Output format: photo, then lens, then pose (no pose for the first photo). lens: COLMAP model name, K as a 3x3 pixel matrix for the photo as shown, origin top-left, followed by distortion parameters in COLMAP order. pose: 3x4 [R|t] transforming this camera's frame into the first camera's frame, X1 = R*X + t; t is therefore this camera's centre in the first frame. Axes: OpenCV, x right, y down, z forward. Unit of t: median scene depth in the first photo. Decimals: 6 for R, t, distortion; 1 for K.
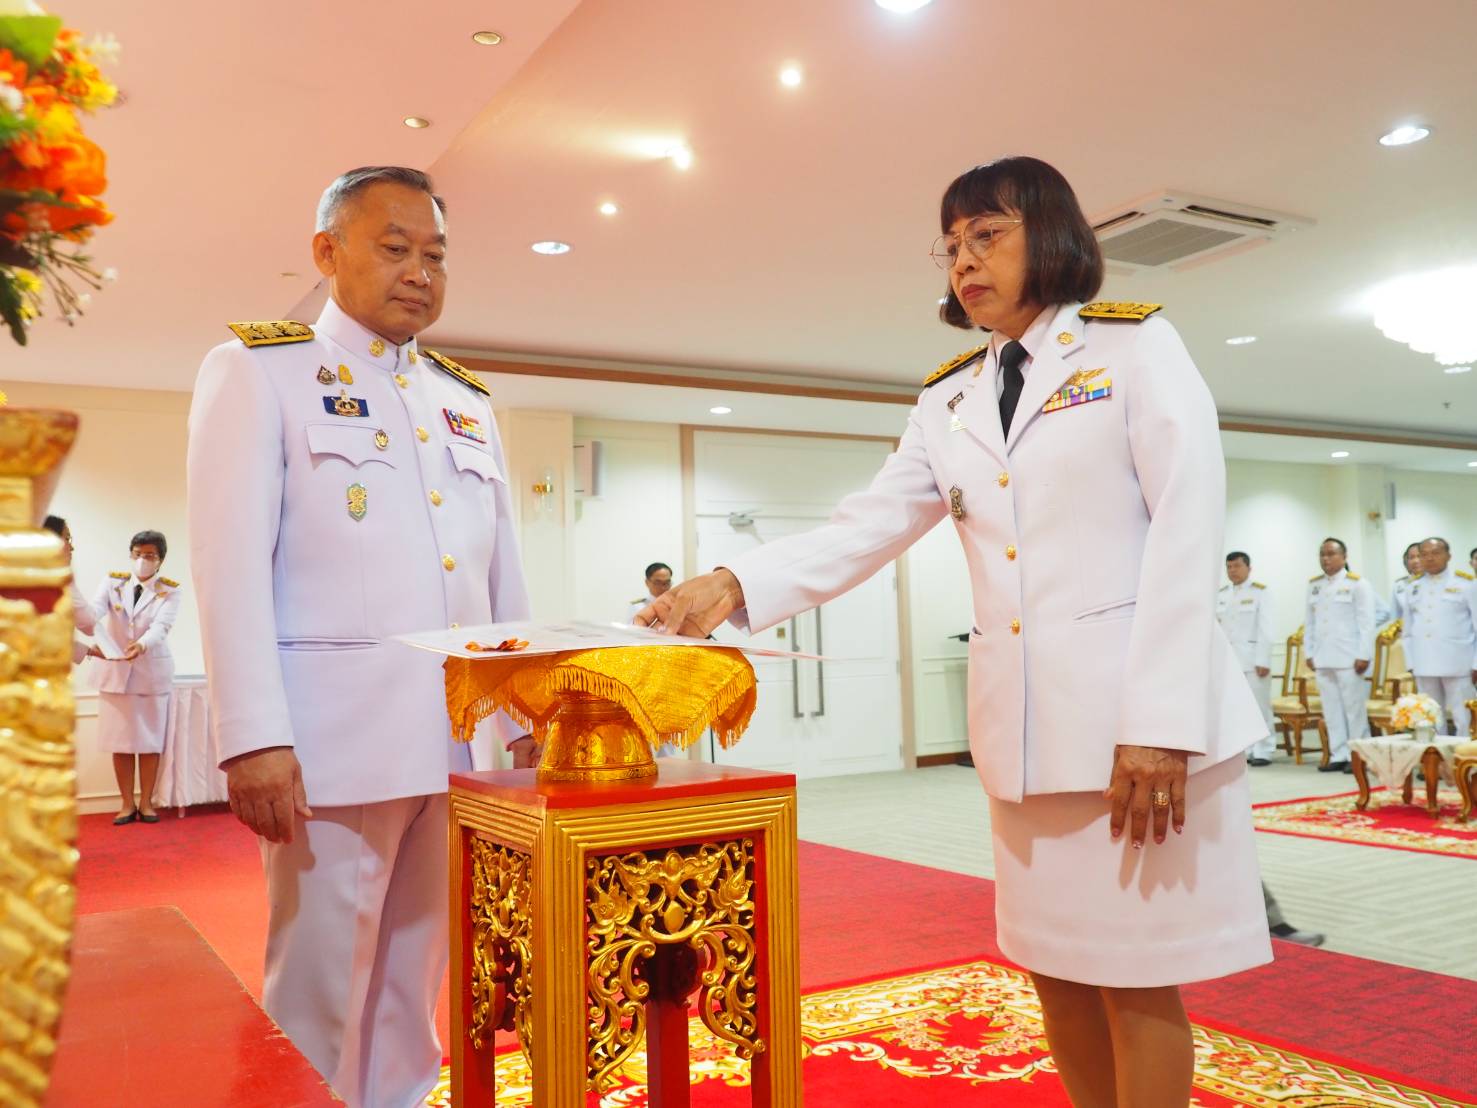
lens RADIAL K [[1291.4, 0, 730.4], [0, 1291.4, 550.9], [0, 0, 1]] dist [-0.035440, 0.013428]
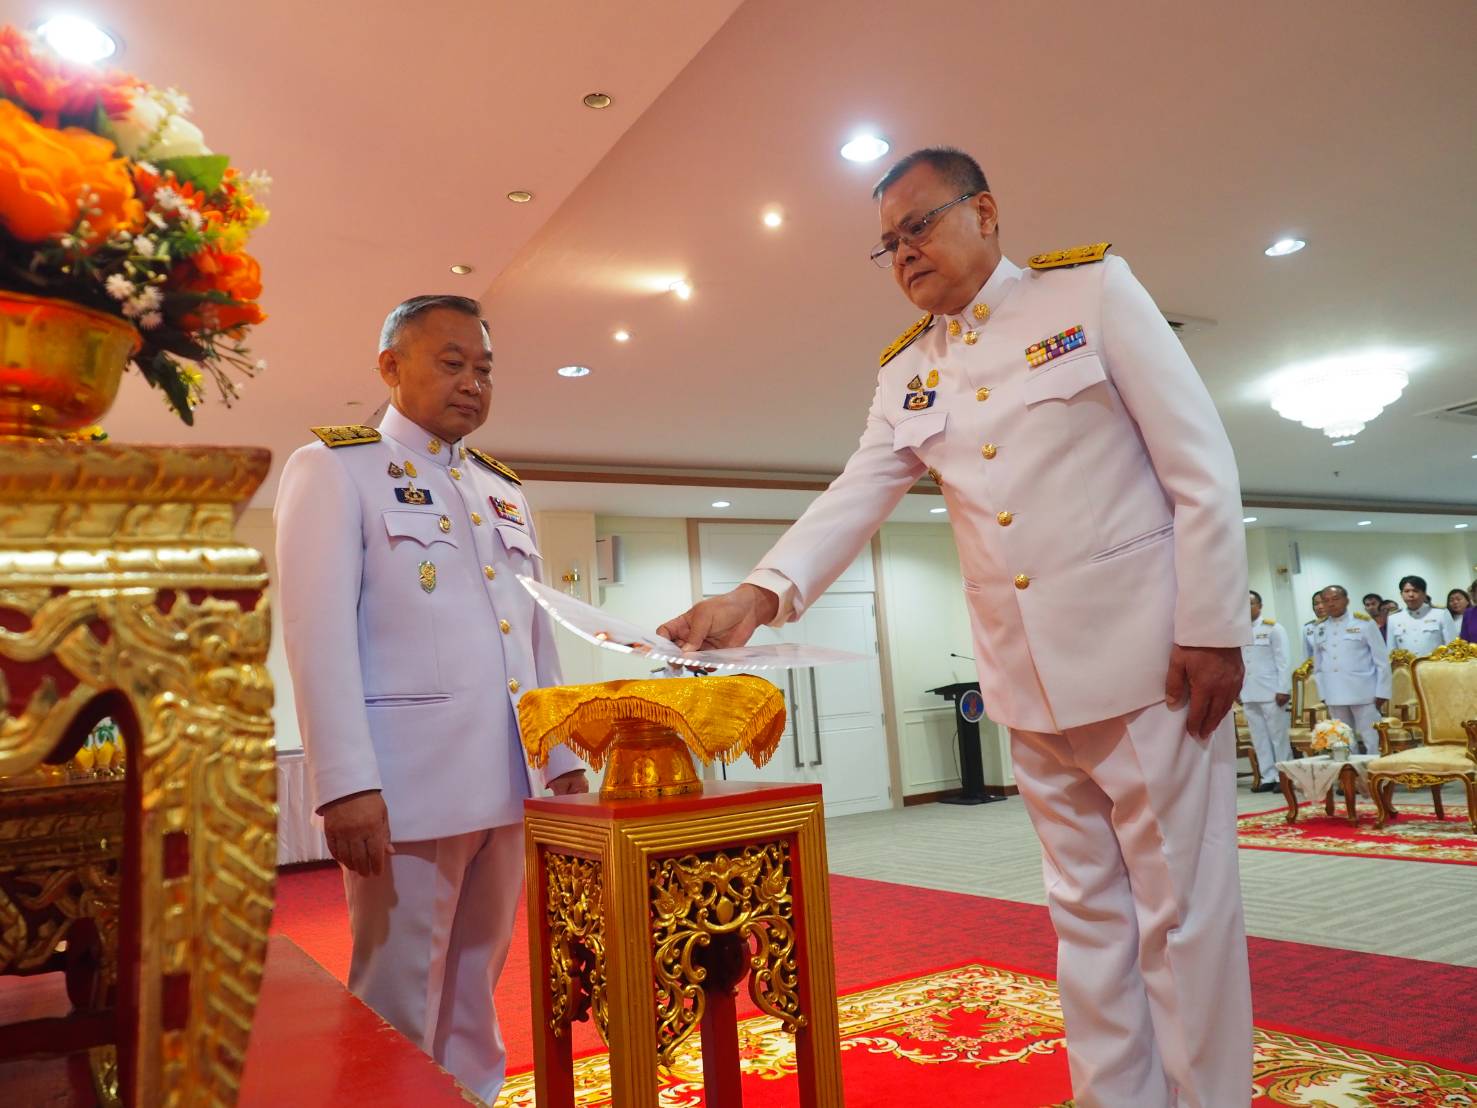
lens RADIAL K [[1113.6, 0, 734.4], [0, 1113.6, 556.5], [0, 0, 1]] dist [-0.037801, 0.001986]
pose [[0.998984, -0.044480, 0.007288, -0.013550], [0.044865, 0.996804, -0.066095, 0.015466], [-0.004325, 0.066355, 0.997787, -0.011527]]
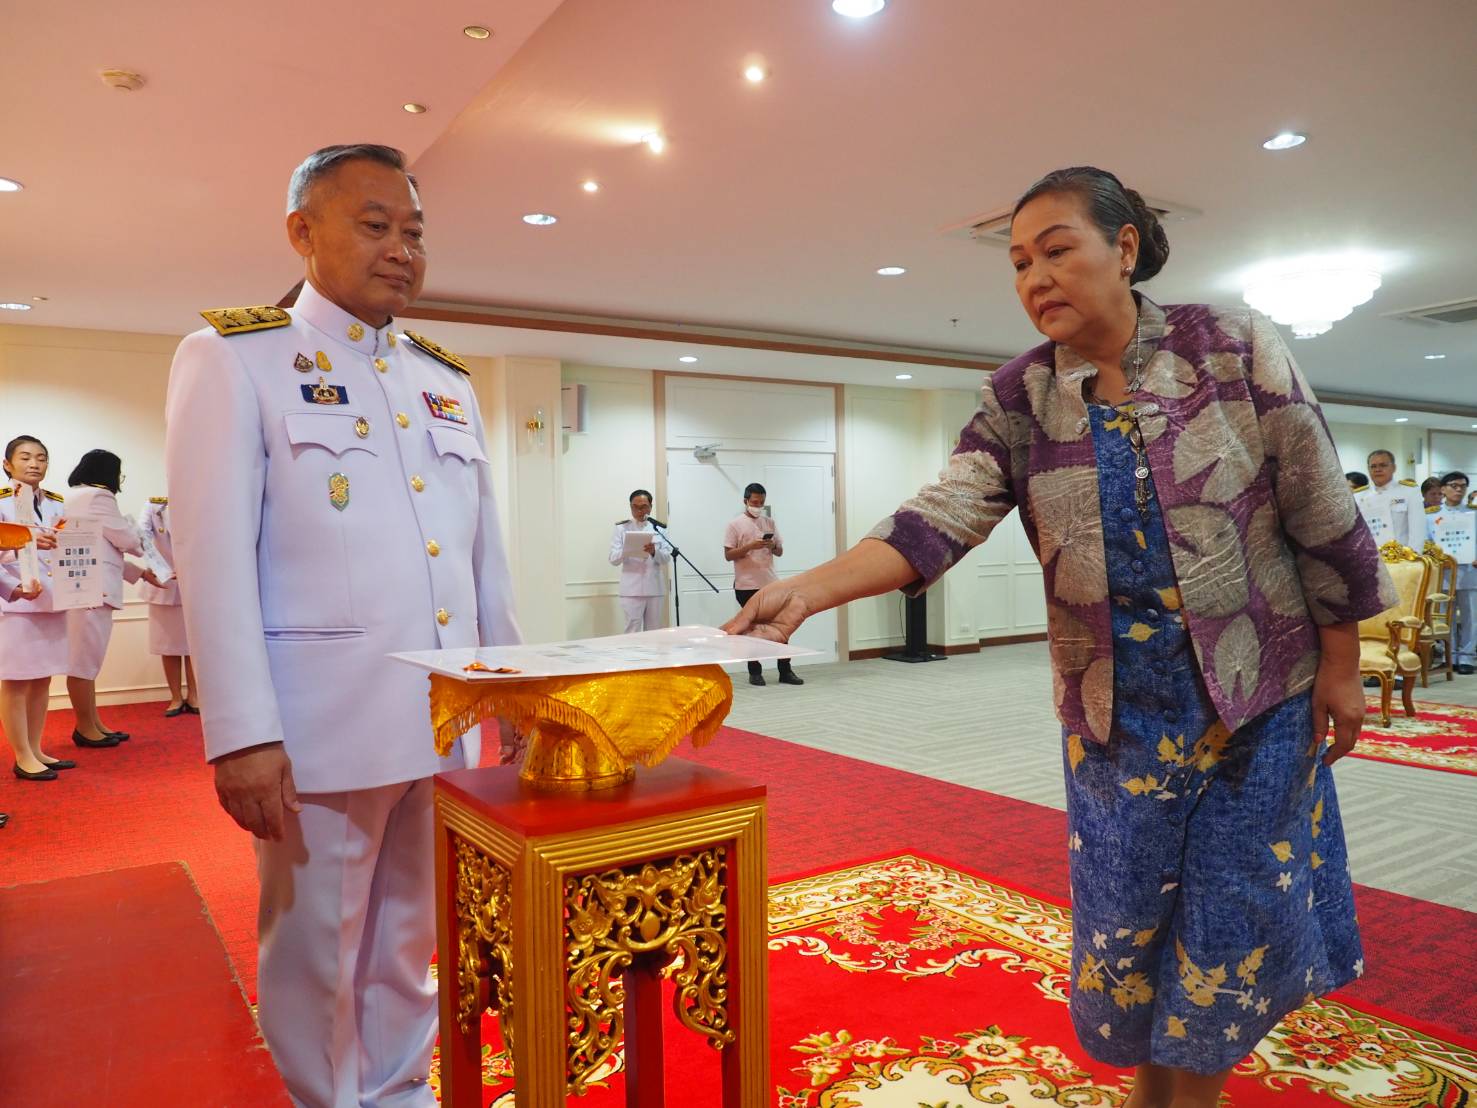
lens RADIAL K [[1066.3, 0, 738.5], [0, 1066.3, 554.0], [0, 0, 1]] dist [-0.038803, -0.001364]
pose [[0.999022, 0.009445, 0.043207, -0.005801], [-0.013037, 0.996412, 0.083630, -0.043821], [-0.042262, -0.084111, 0.995560, 0.079401]]
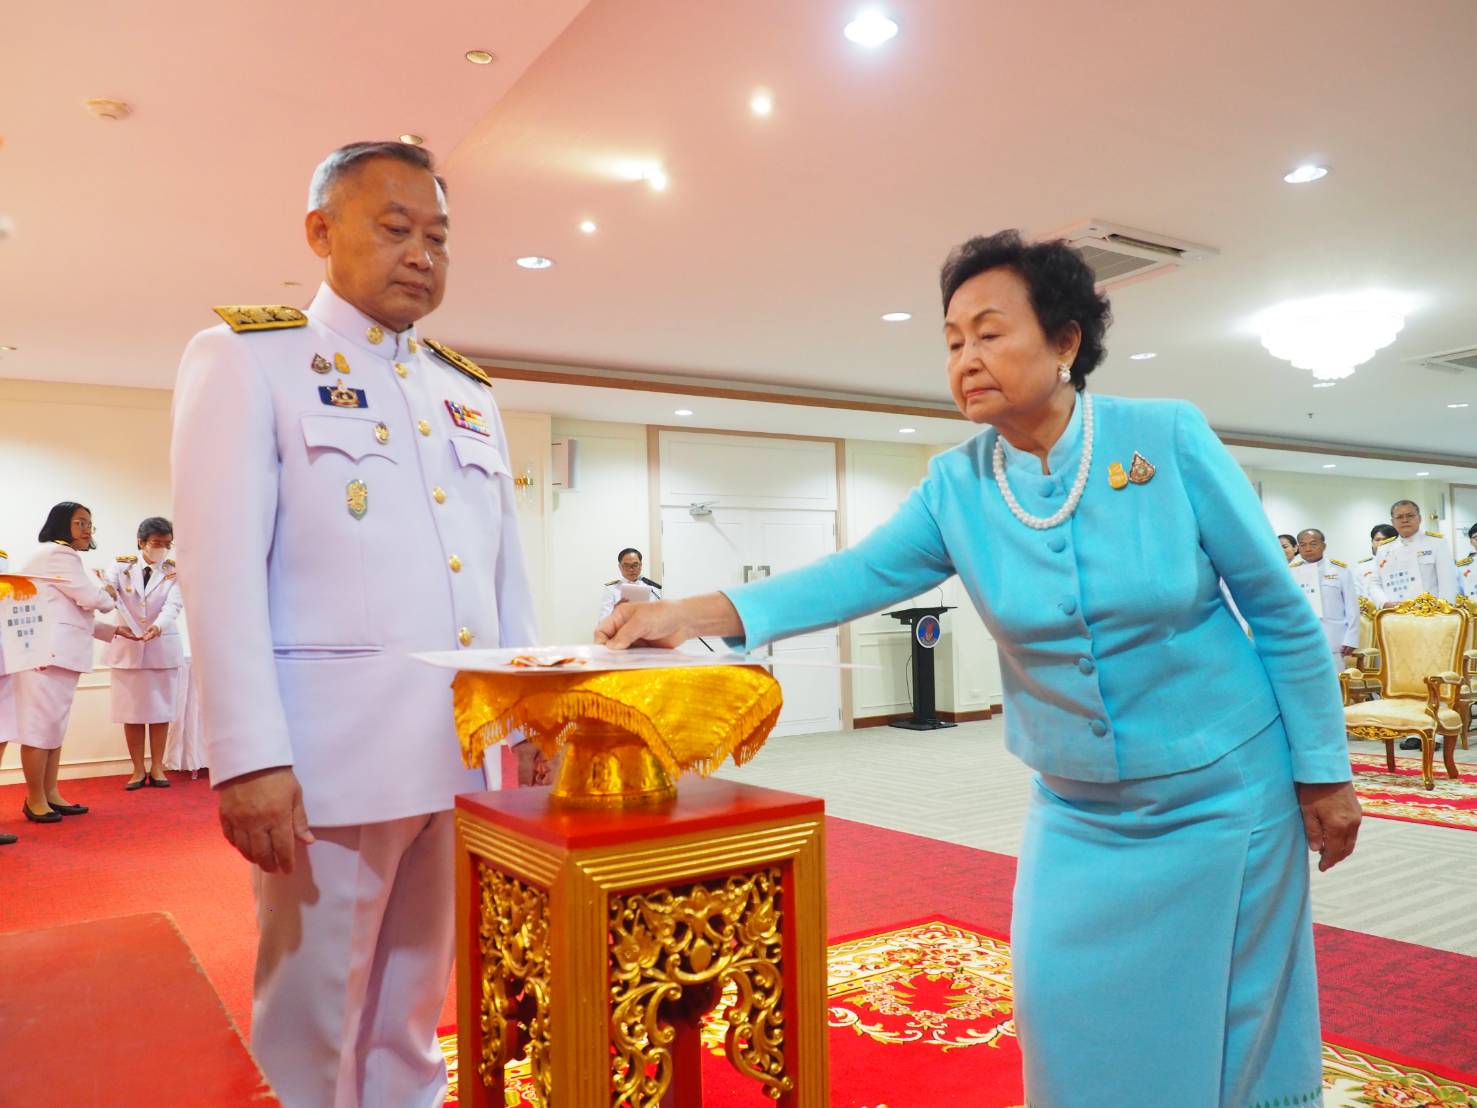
lens RADIAL K [[1113.6, 0, 734.4], [0, 1113.6, 556.5], [0, 0, 1]] dist [-0.037801, 0.001986]
pose [[0.998848, 0.004337, 0.047790, -0.028570], [-0.005302, 0.999784, 0.020082, -0.011160], [-0.047693, -0.020313, 0.998655, 0.095708]]
